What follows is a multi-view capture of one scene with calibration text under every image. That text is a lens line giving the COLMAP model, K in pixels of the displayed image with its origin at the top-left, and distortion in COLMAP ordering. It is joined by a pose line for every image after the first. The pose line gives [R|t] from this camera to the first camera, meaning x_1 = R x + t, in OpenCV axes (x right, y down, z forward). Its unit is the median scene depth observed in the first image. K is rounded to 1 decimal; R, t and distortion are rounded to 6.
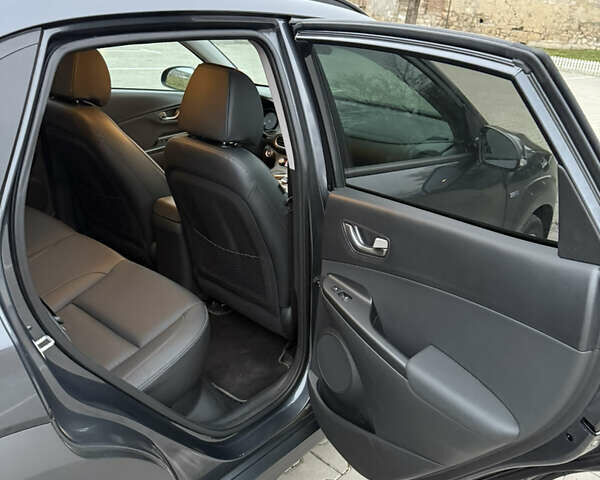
lens RADIAL K [[557.6, 0, 300.0], [0, 557.6, 240.0], [0, 0, 1]] dist [0.134237, -0.244669]
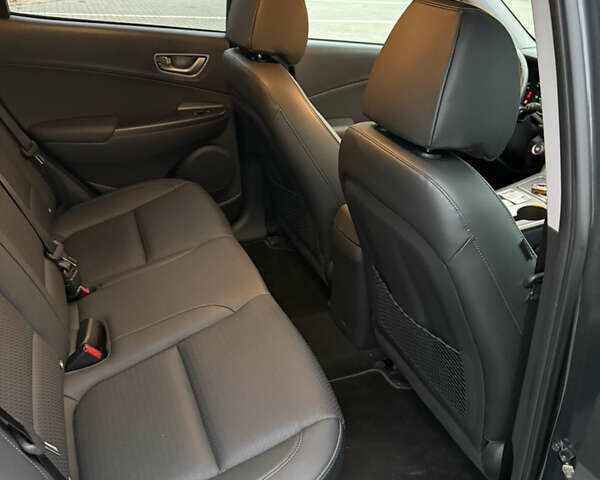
lens RADIAL K [[557.6, 0, 300.0], [0, 557.6, 240.0], [0, 0, 1]] dist [0.134237, -0.244669]
pose [[0.886328, 0.197958, -0.418611, -0.000792], [-0.168672, 0.979927, 0.106269, -0.115527], [0.431245, -0.023581, 0.901927, 0.427605]]
